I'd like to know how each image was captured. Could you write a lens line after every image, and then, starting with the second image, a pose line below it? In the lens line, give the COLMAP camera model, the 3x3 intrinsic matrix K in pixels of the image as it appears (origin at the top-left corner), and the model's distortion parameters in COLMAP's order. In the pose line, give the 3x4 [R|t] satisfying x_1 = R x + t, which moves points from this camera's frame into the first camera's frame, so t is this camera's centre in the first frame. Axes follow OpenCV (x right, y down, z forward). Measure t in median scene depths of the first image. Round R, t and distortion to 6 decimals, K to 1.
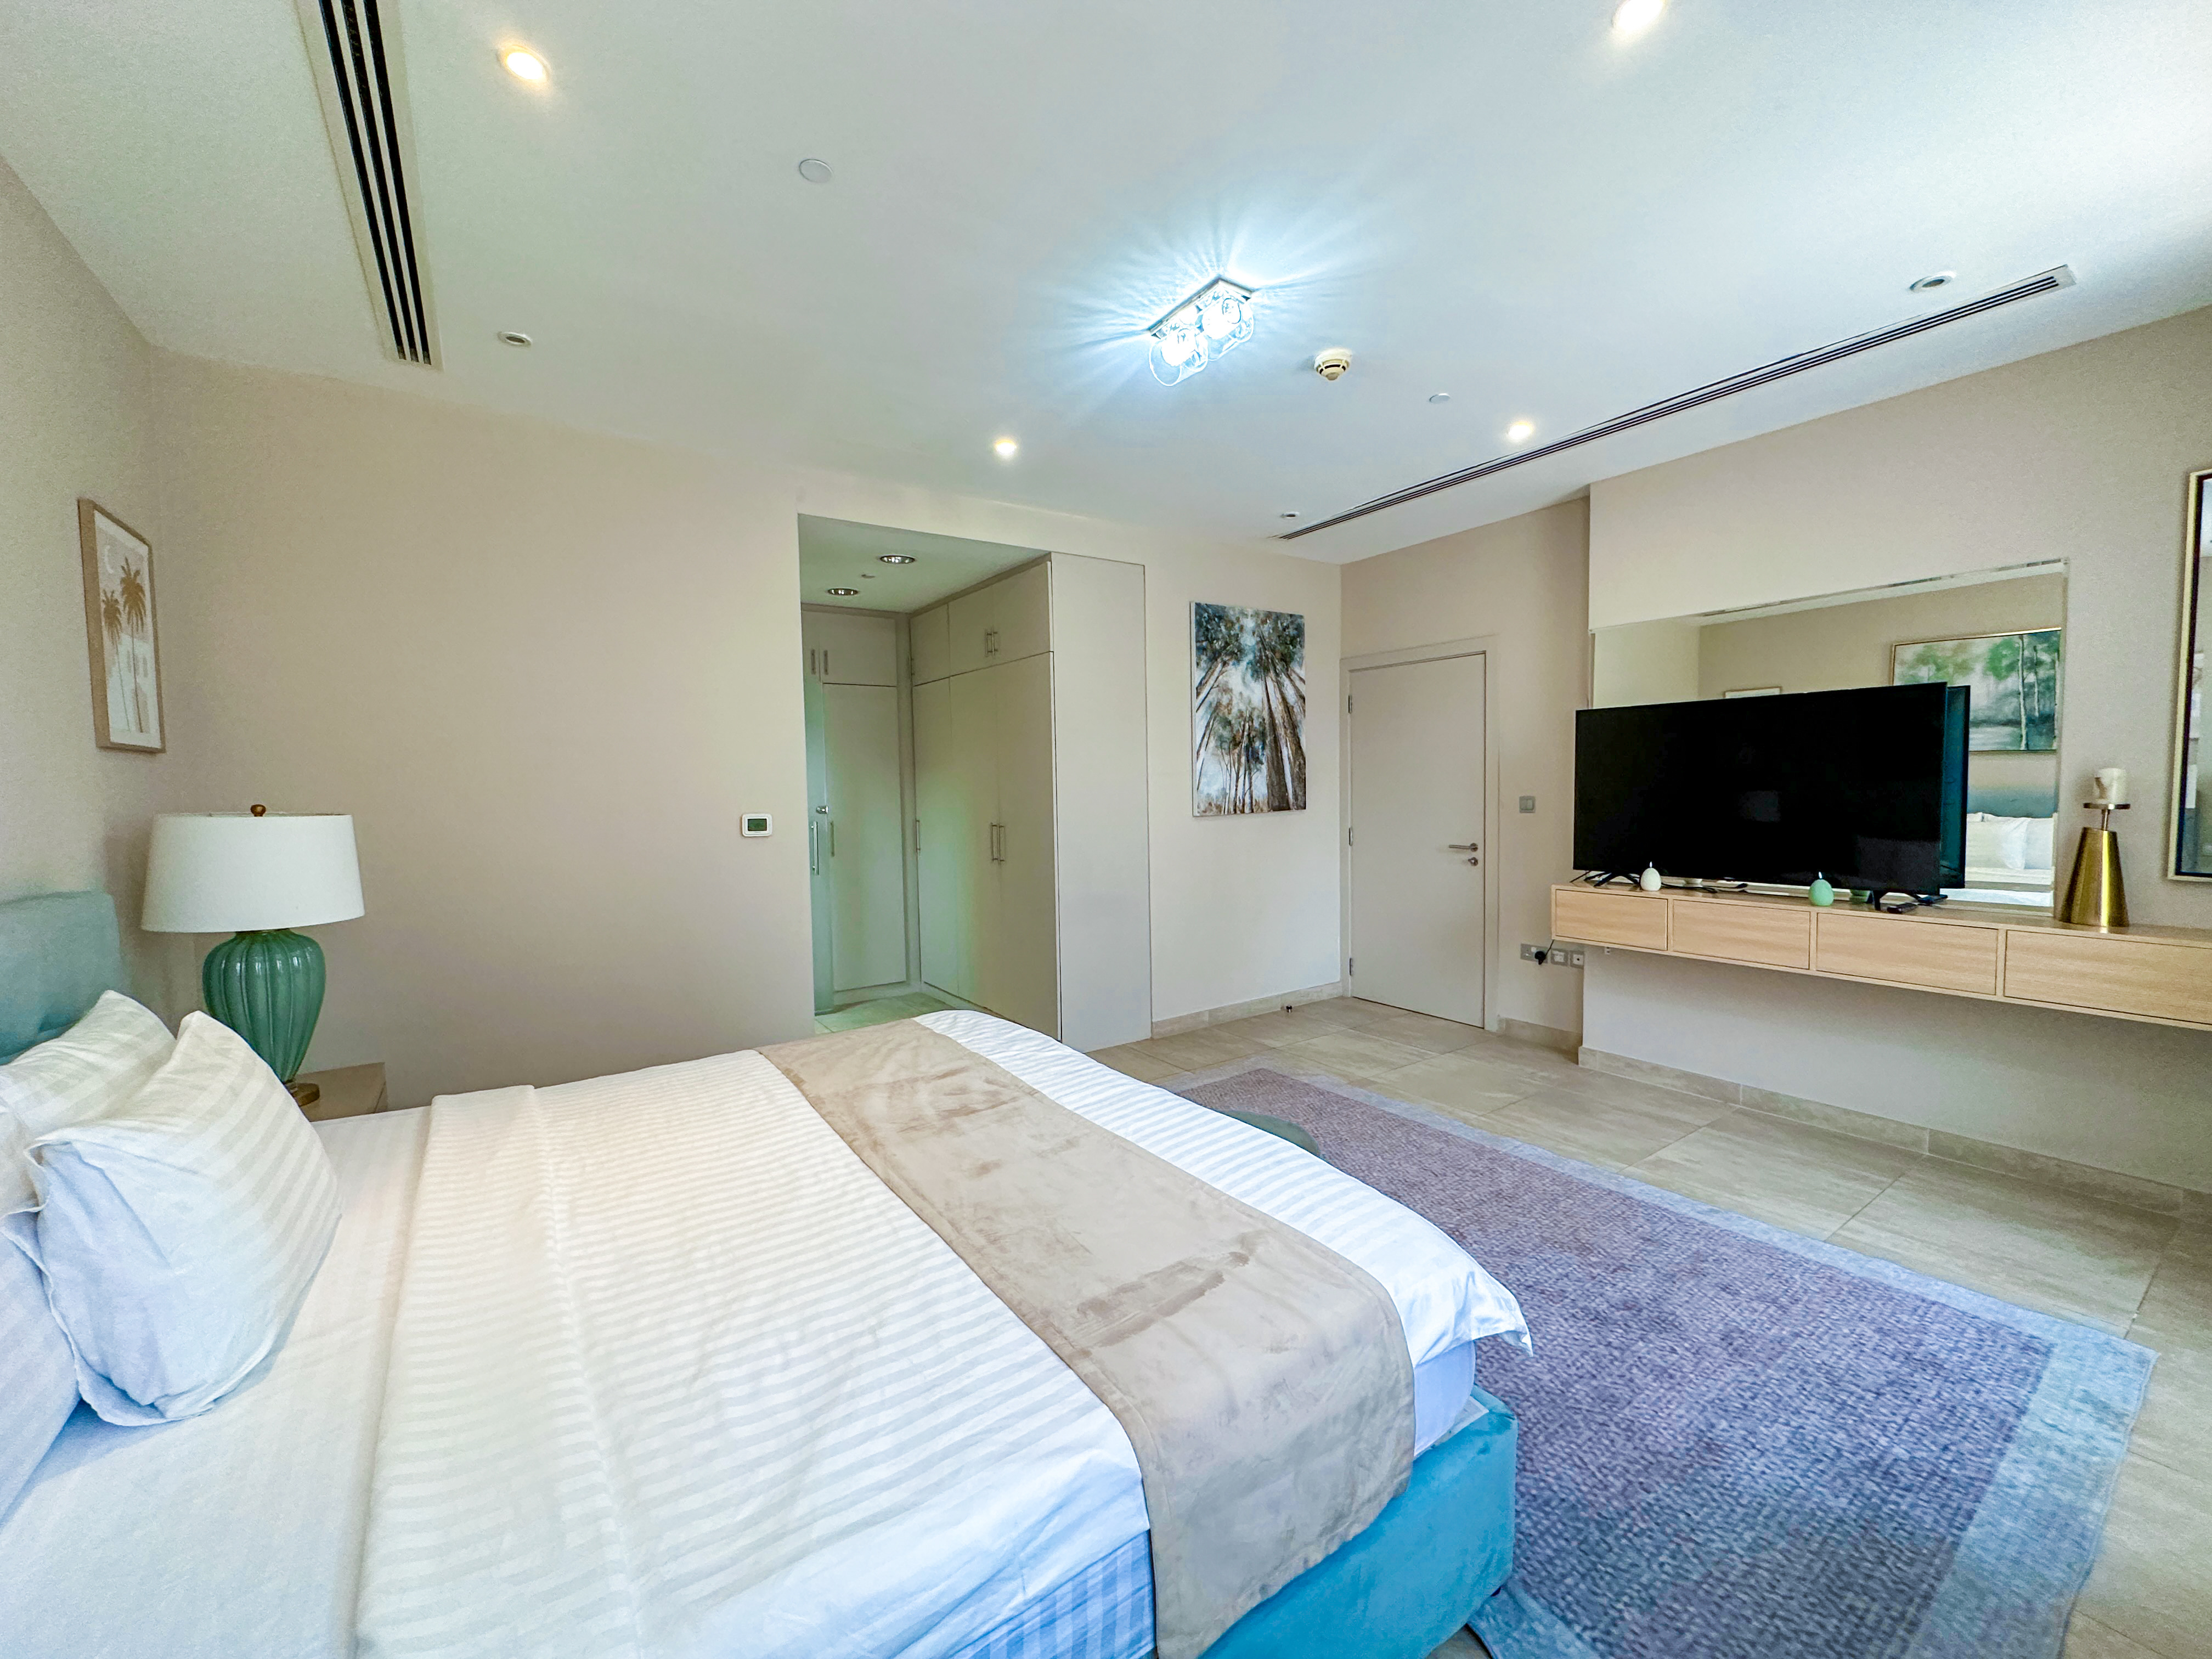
lens RADIAL K [[882.0, 0, 1108.7], [0, 882.0, 823.8], [0, 0, 1]] dist [-0.002704, 0.000891]
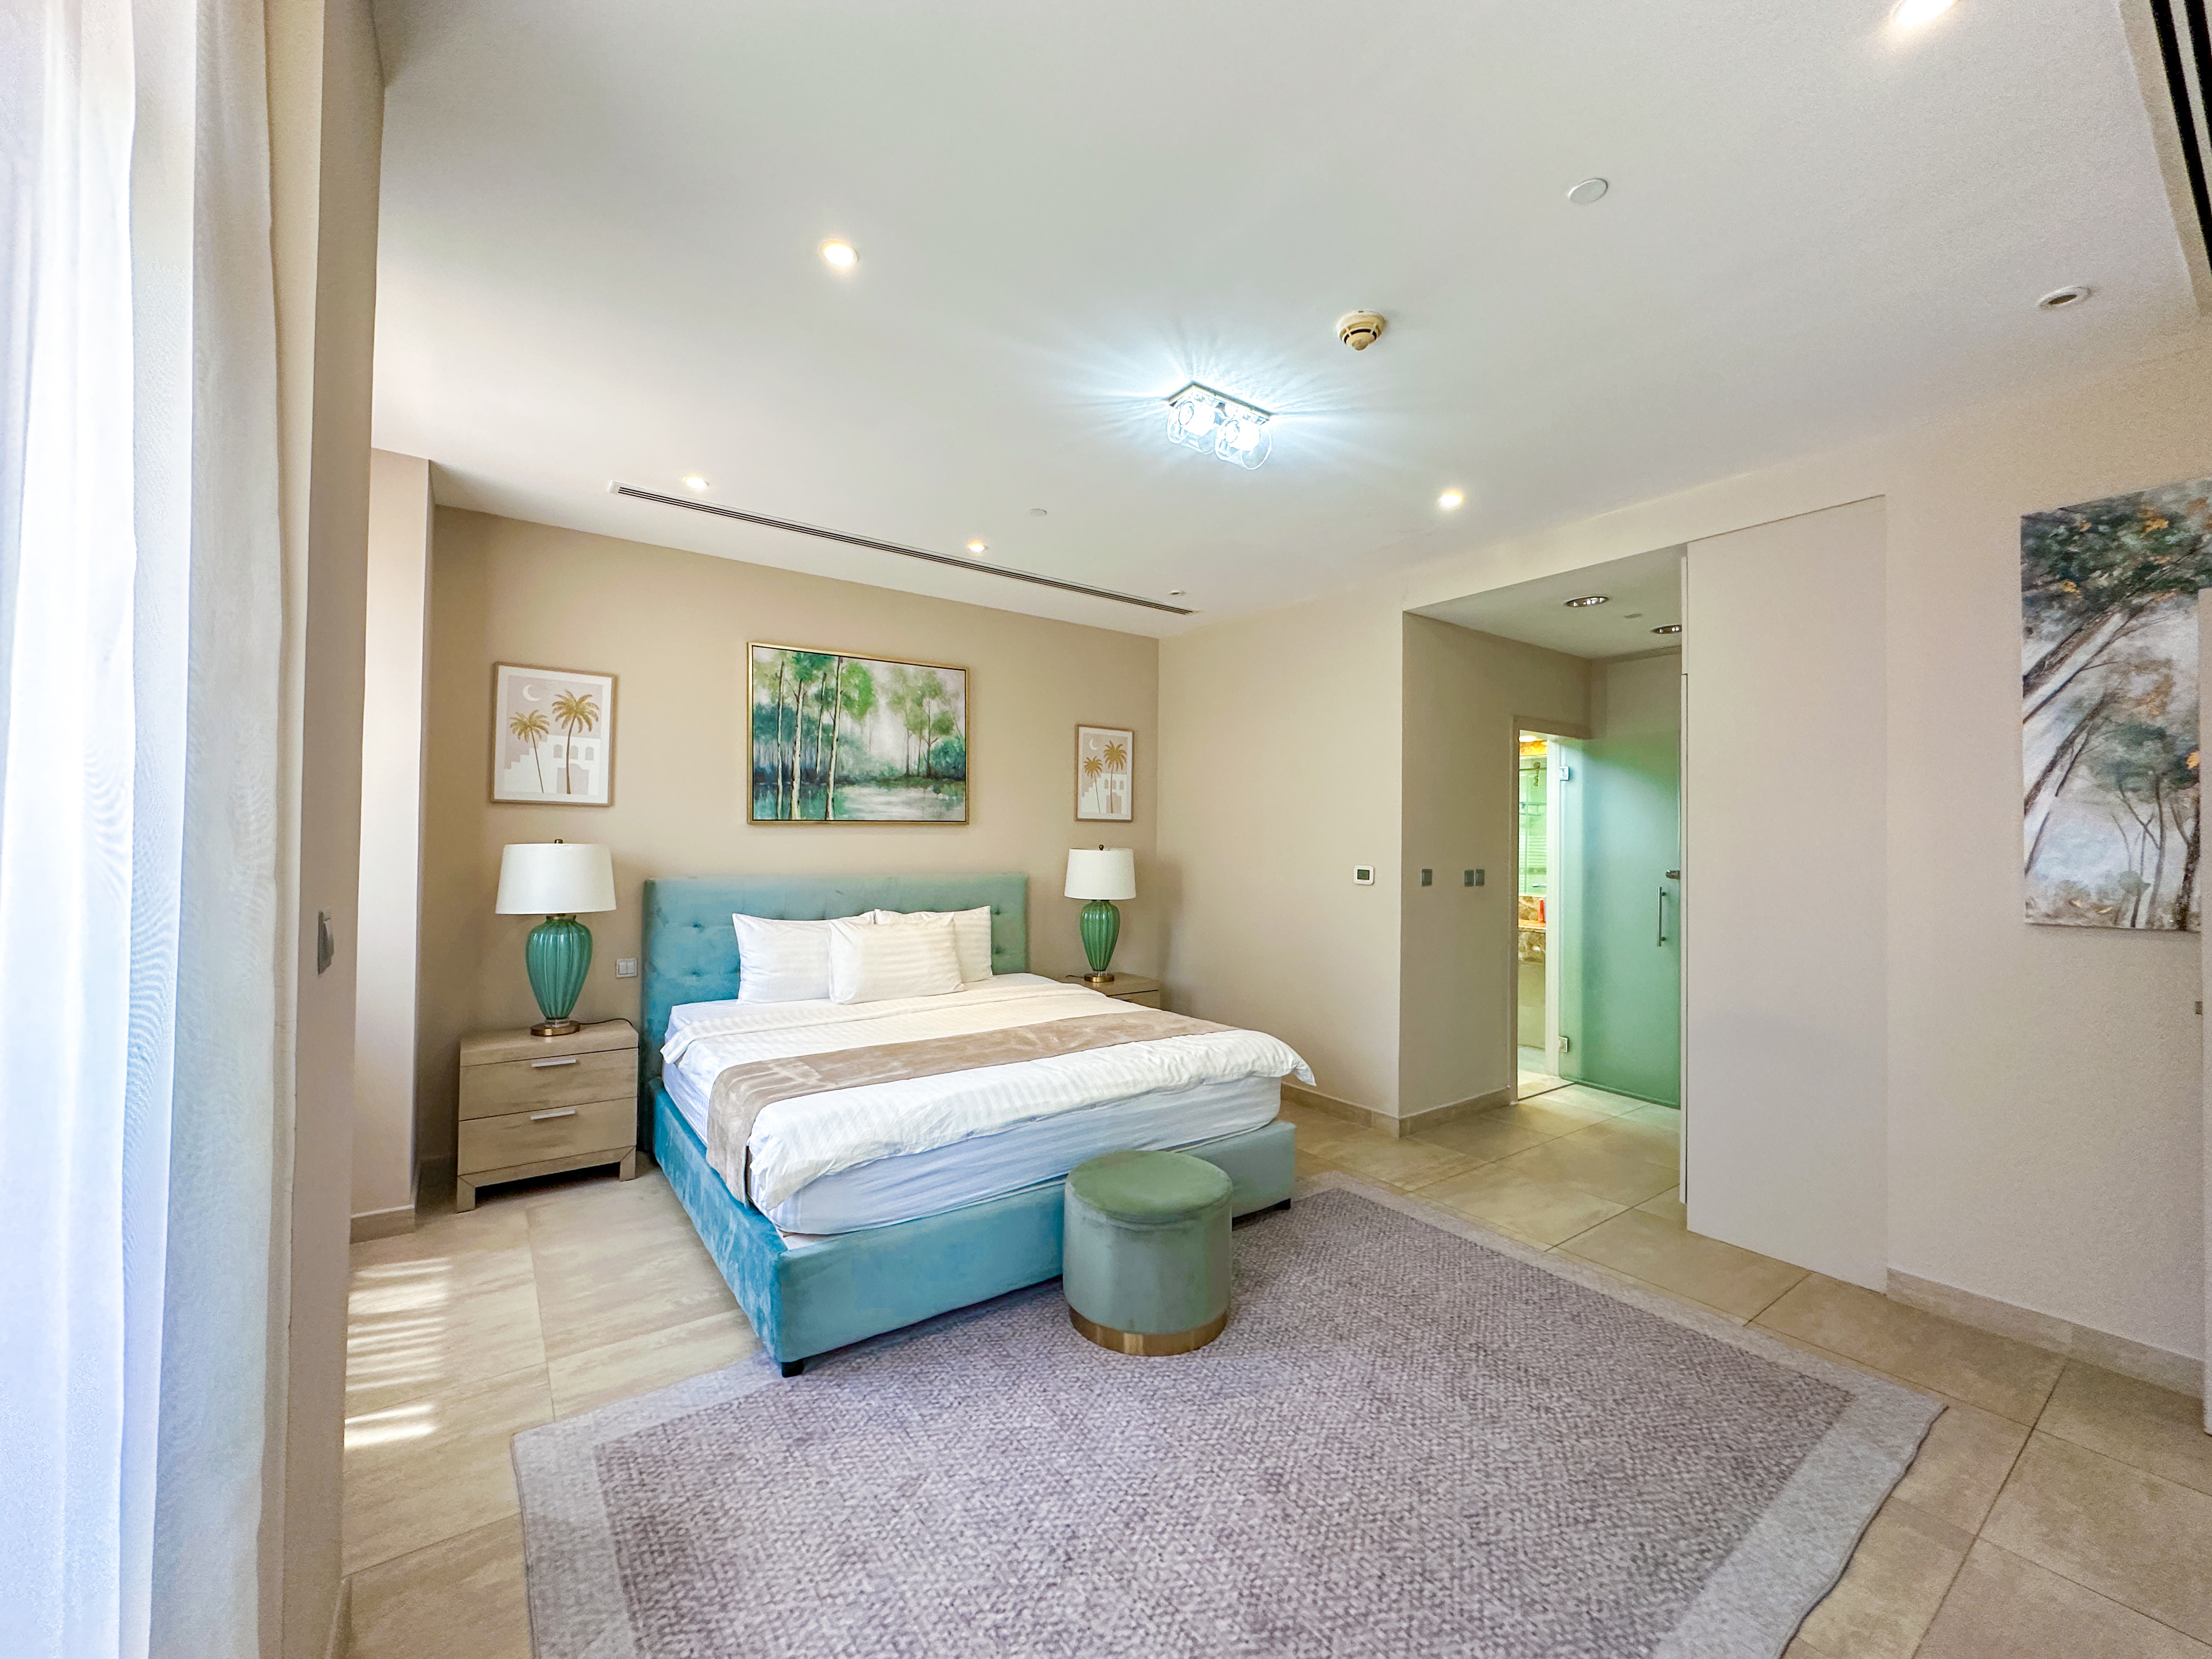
lens RADIAL K [[882.0, 0, 1106.6], [0, 882.0, 826.6], [0, 0, 1]] dist [-0.002704, 0.000891]
pose [[0.020887, 0.002354, -0.999779, 0.604591], [-0.059977, 0.998199, 0.001097, -0.033540], [0.997981, 0.059941, 0.020991, 0.450027]]
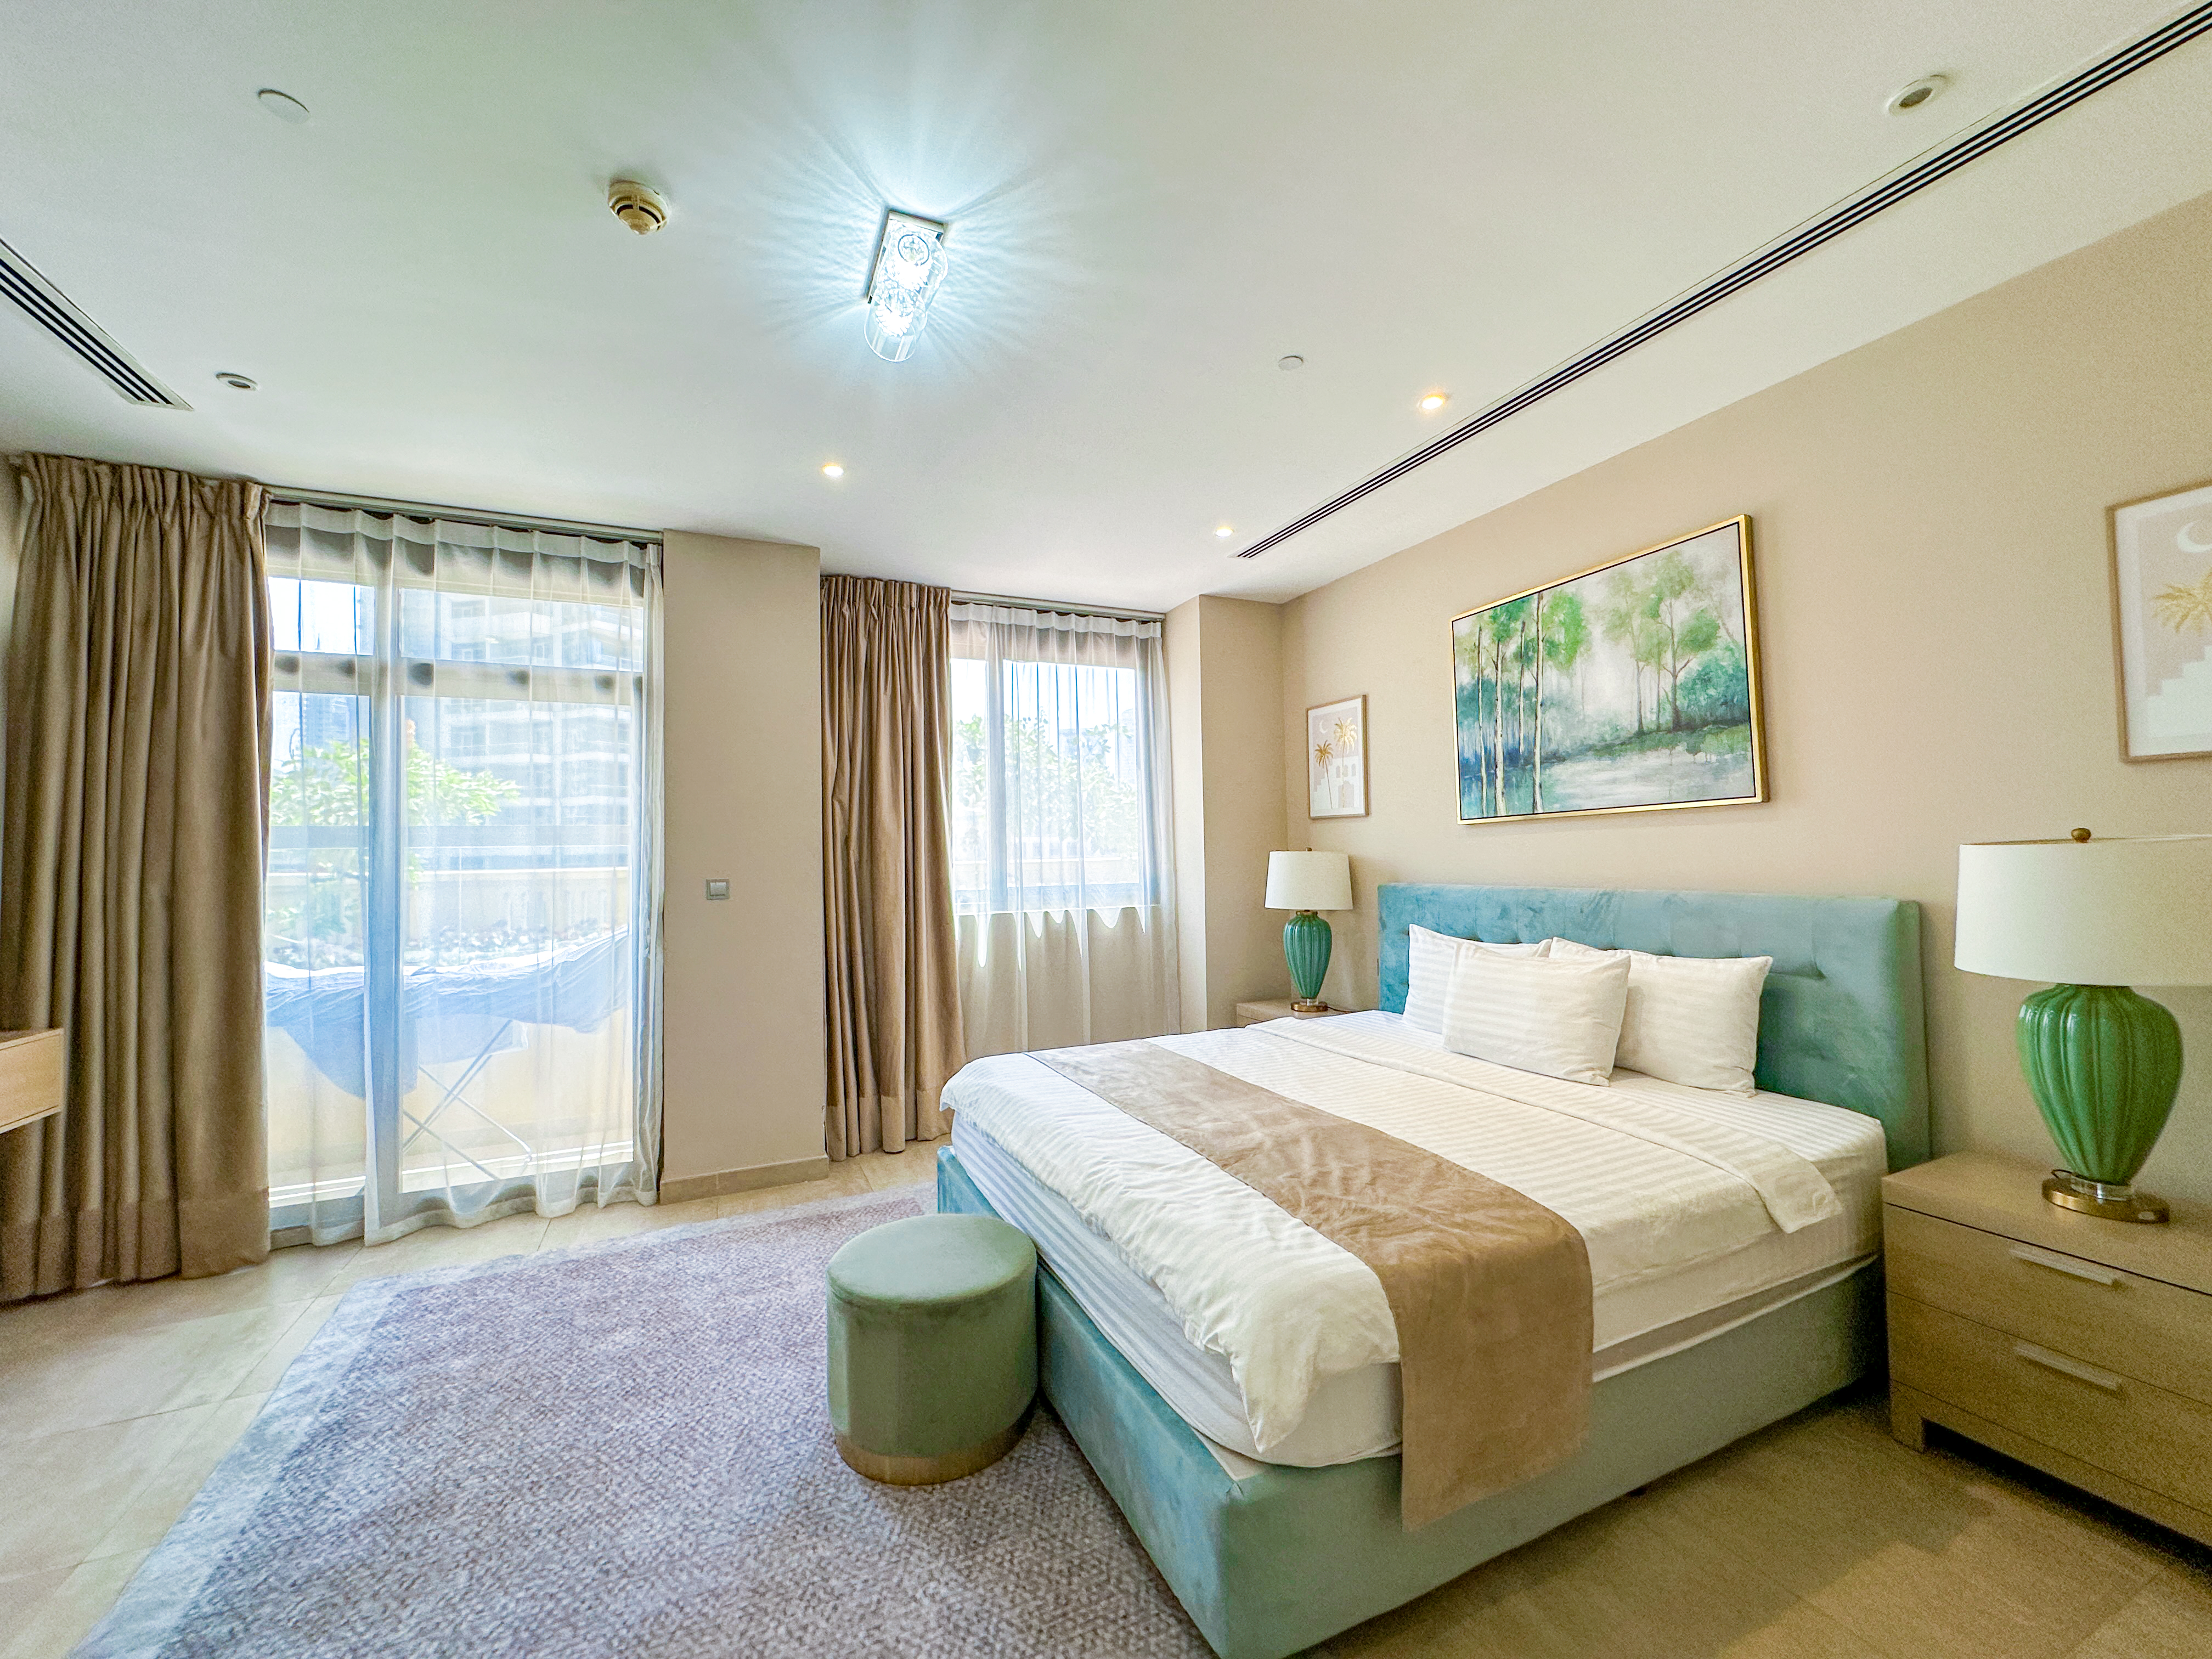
lens RADIAL K [[882.0, 0, 1110.6], [0, 882.0, 830.3], [0, 0, 1]] dist [-0.002704, 0.000891]
pose [[-0.984717, 0.041807, 0.169068, -0.101953], [0.045017, 0.998871, 0.015197, -0.034034], [-0.168242, 0.022576, -0.985487, 0.914308]]
